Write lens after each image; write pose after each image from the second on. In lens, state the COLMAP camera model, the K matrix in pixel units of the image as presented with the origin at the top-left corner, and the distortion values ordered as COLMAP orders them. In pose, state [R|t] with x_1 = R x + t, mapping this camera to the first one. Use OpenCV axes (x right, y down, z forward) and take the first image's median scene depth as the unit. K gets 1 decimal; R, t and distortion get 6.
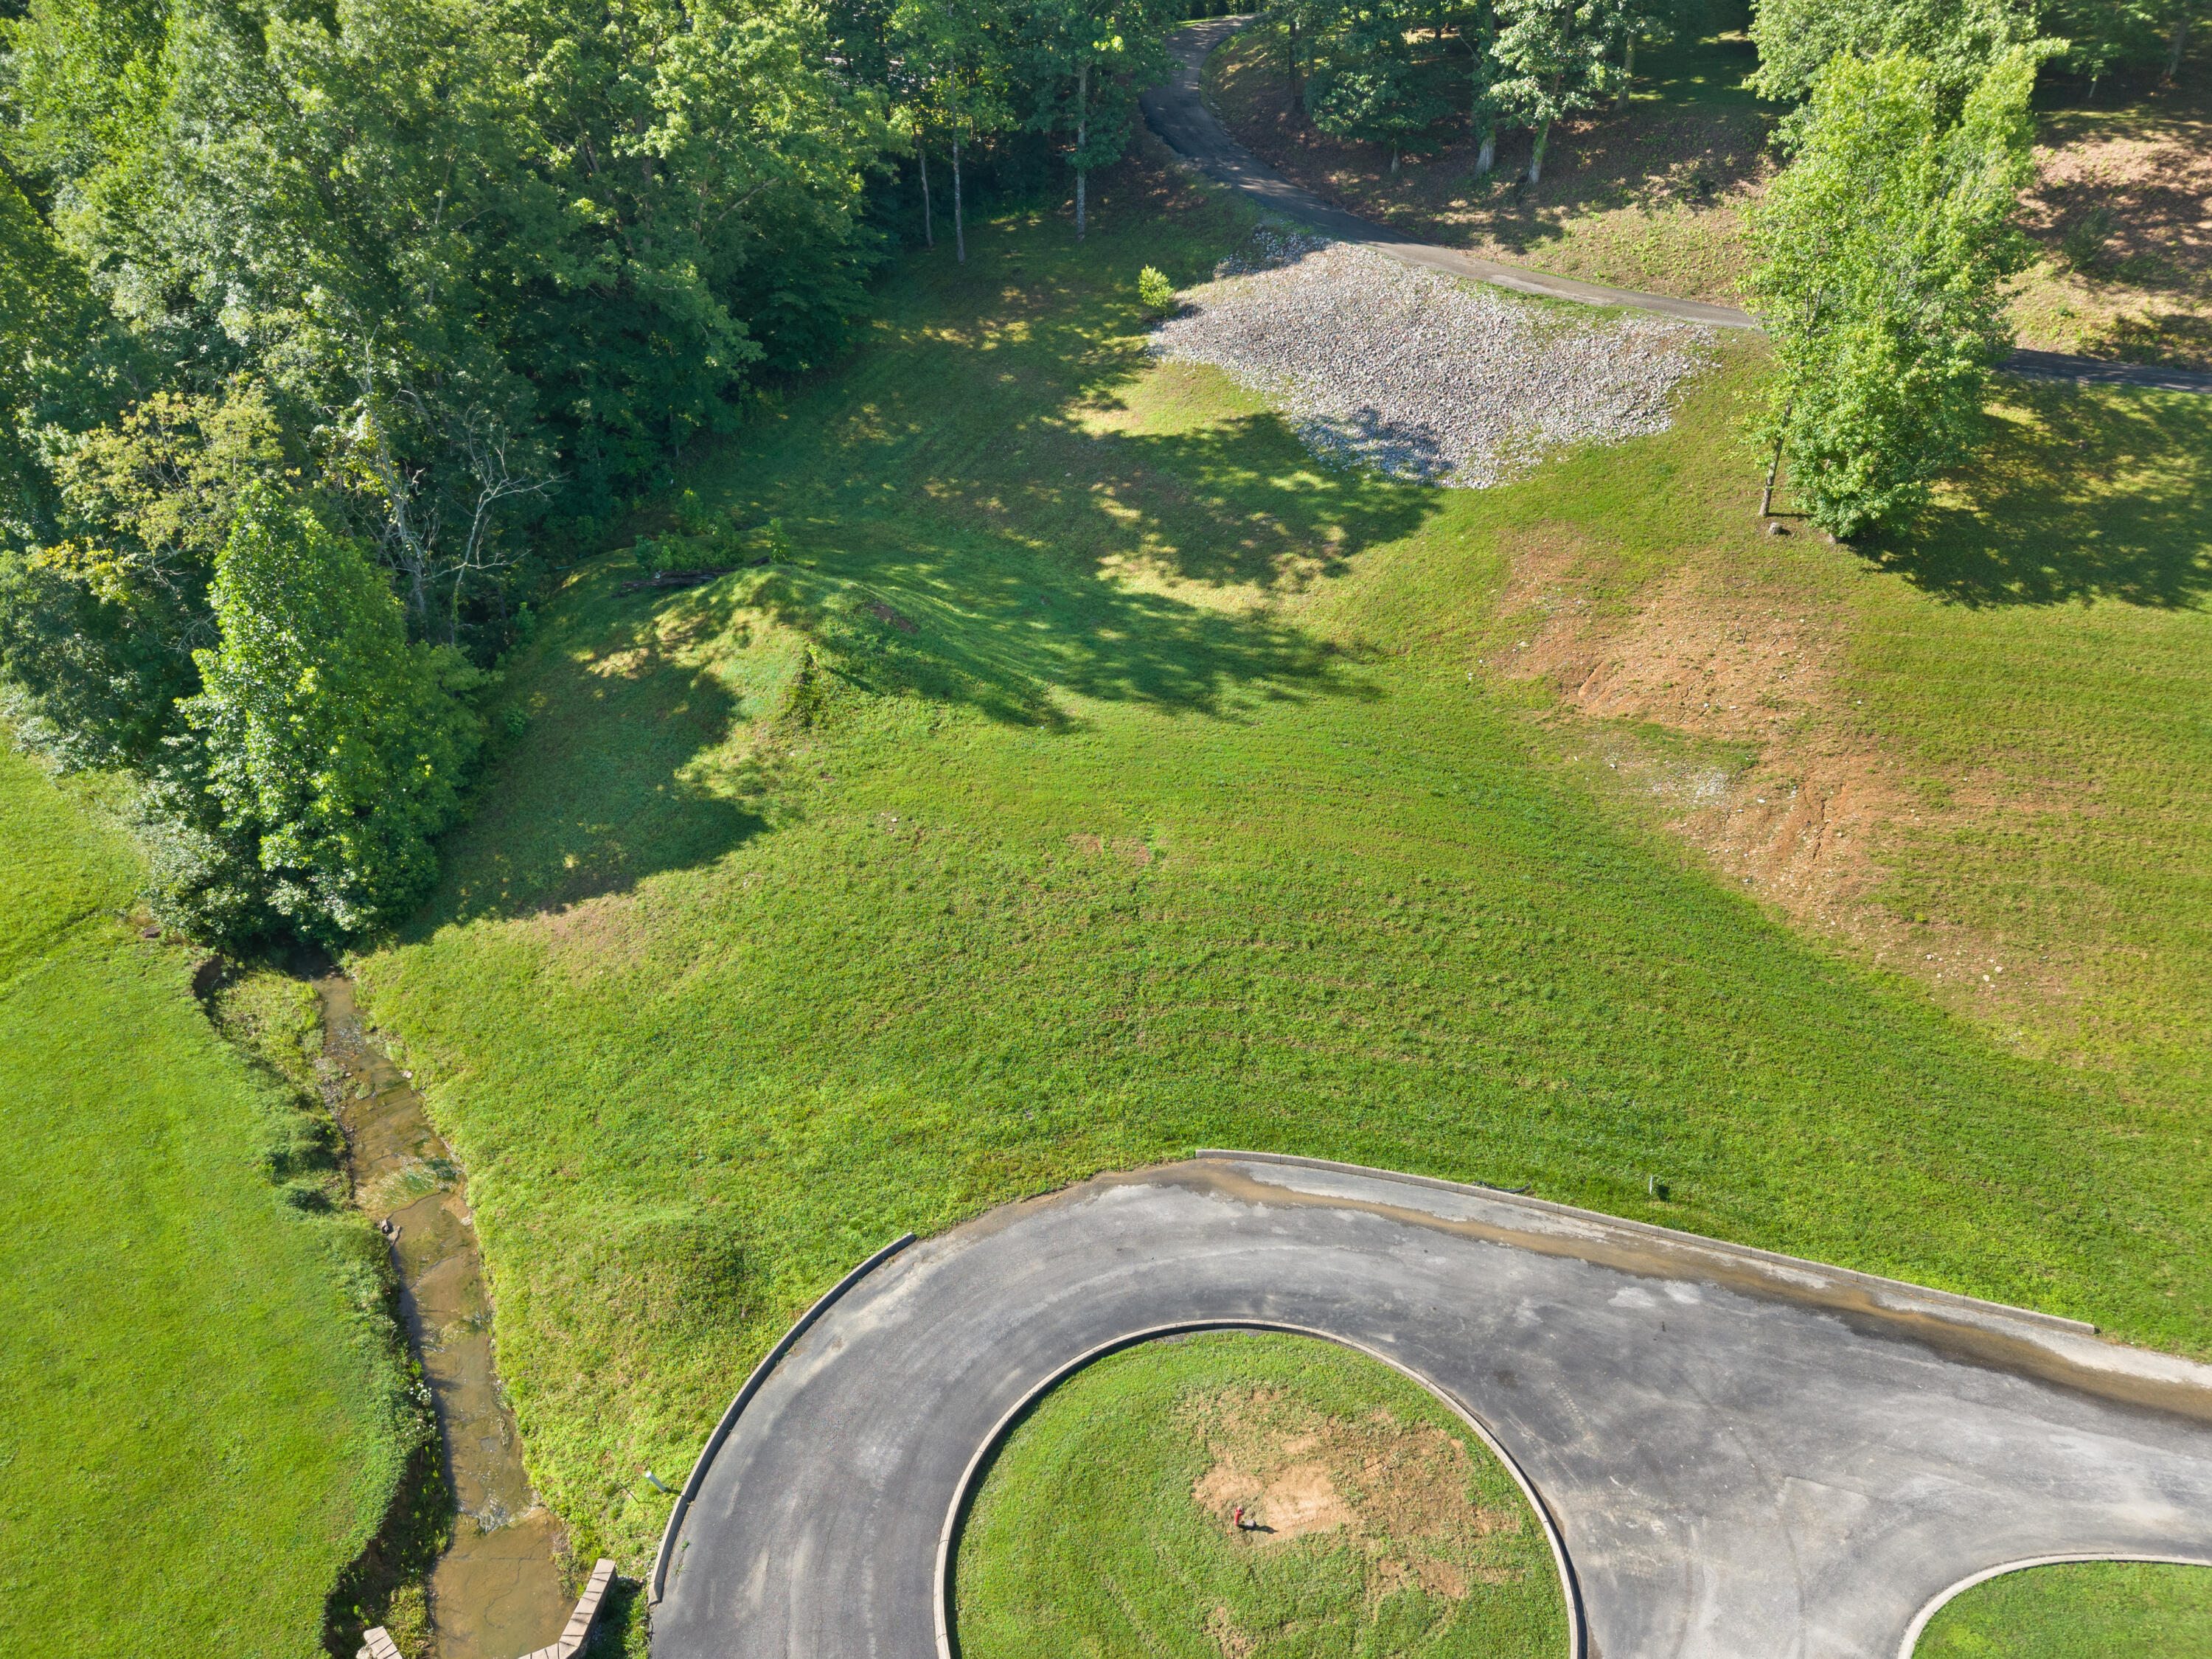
lens RADIAL K [[1509.6, 0, 1104.3], [0, 1509.6, 844.5], [0, 0, 1]] dist [0.023350, -0.022736]
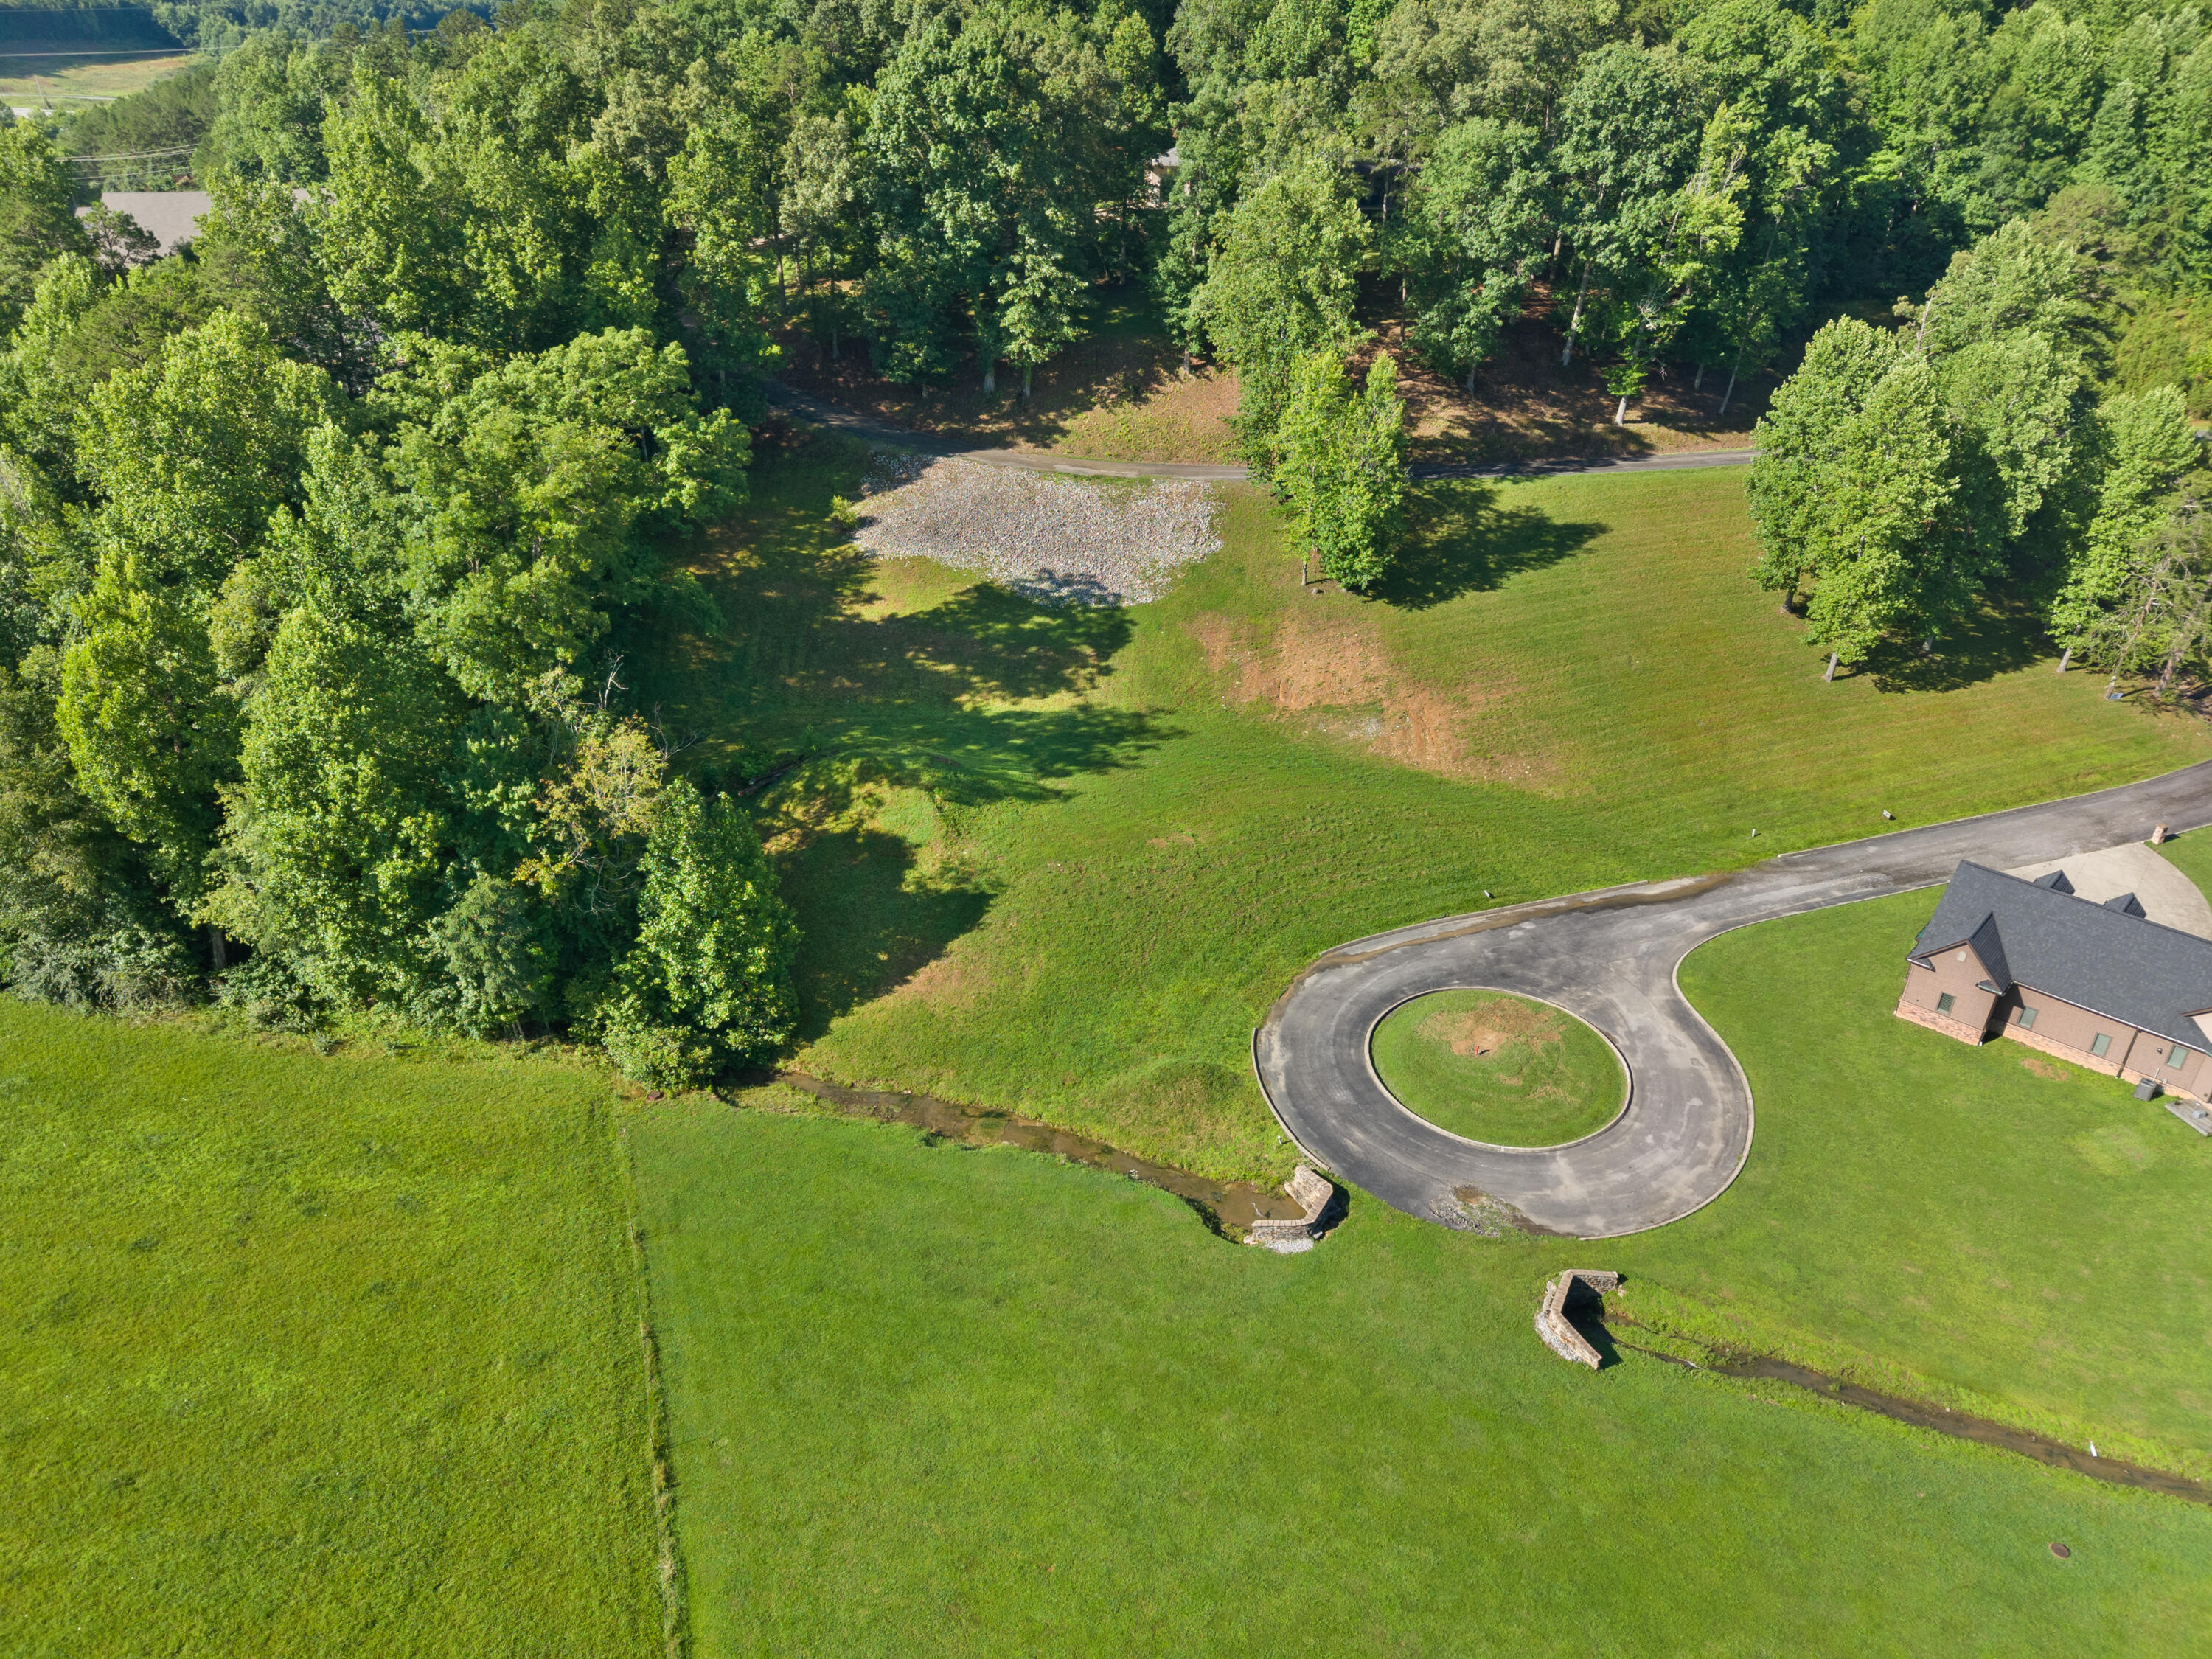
lens RADIAL K [[1509.6, 0, 1103.3], [0, 1509.6, 861.6], [0, 0, 1]] dist [0.023350, -0.022736]
pose [[0.803372, -0.305732, 0.511000, -0.897652], [0.317035, 0.946004, 0.067565, -0.111149], [-0.504065, 0.107725, 0.856921, -0.466590]]
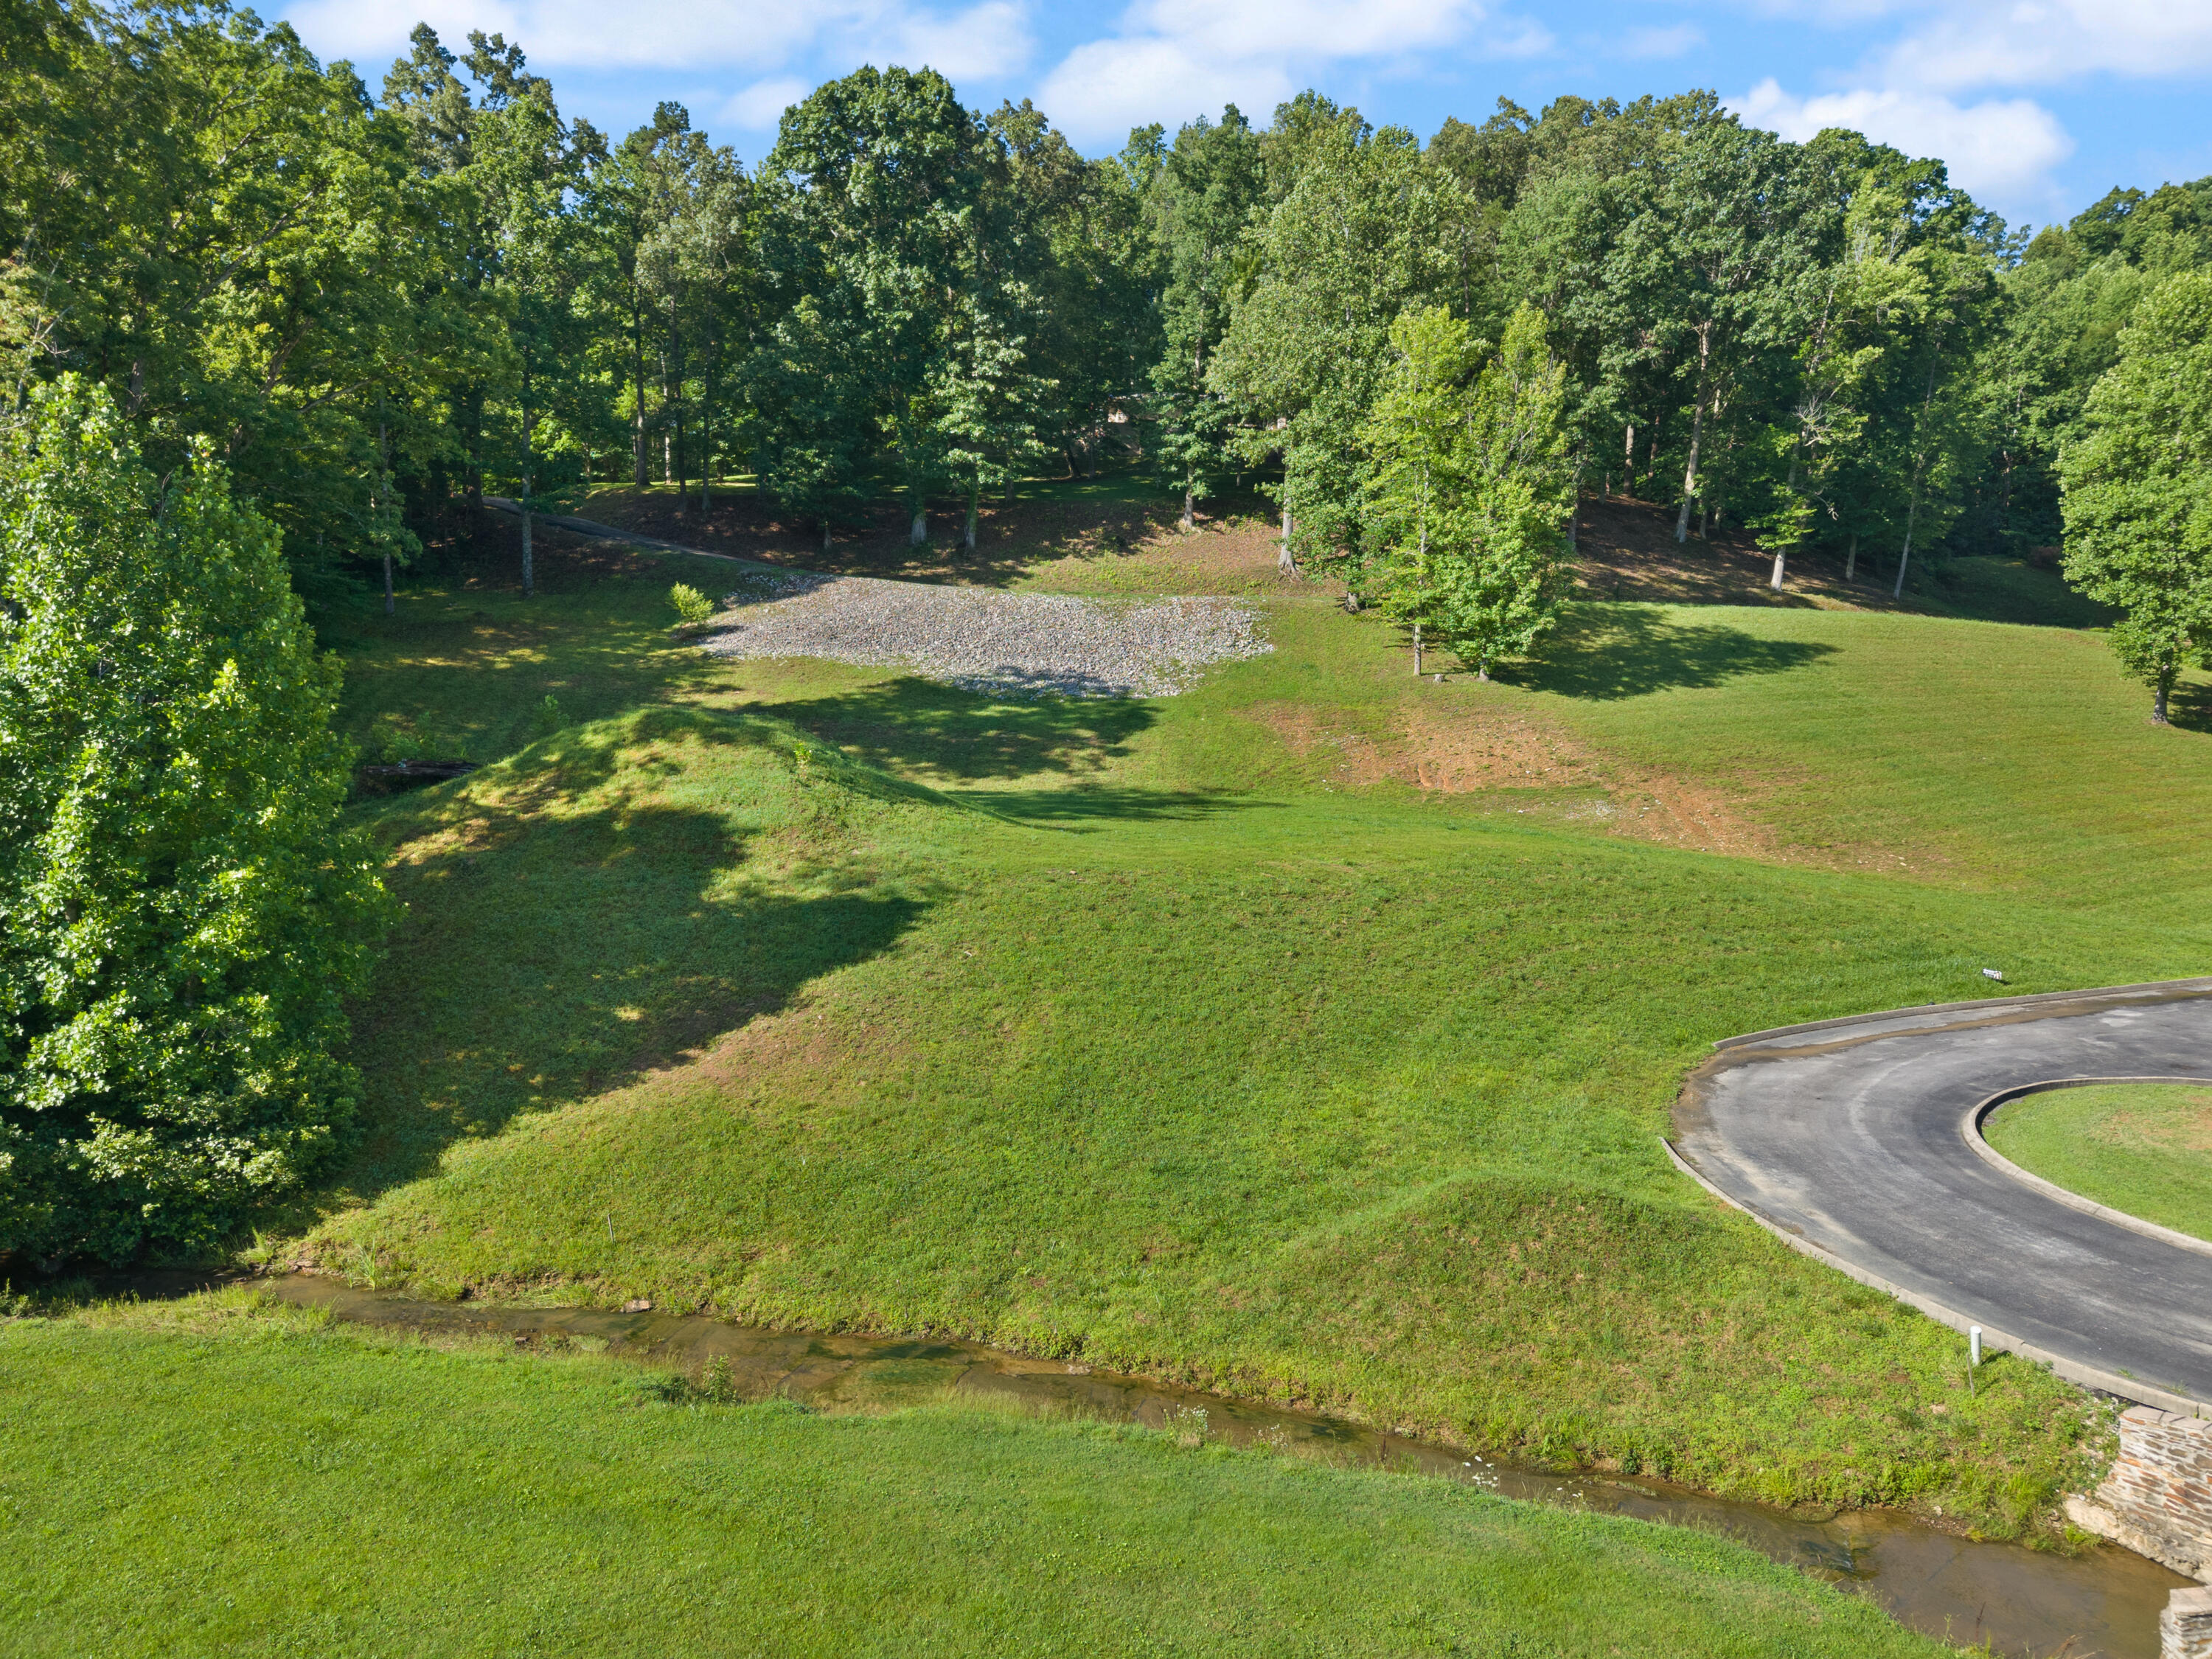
lens RADIAL K [[1509.6, 0, 1104.5], [0, 1509.6, 842.1], [0, 0, 1]] dist [0.023350, -0.022736]
pose [[0.765164, -0.069598, 0.640063, -0.559214], [0.334085, 0.892747, -0.302308, 0.186858], [-0.550374, 0.445151, 0.706349, 0.410725]]
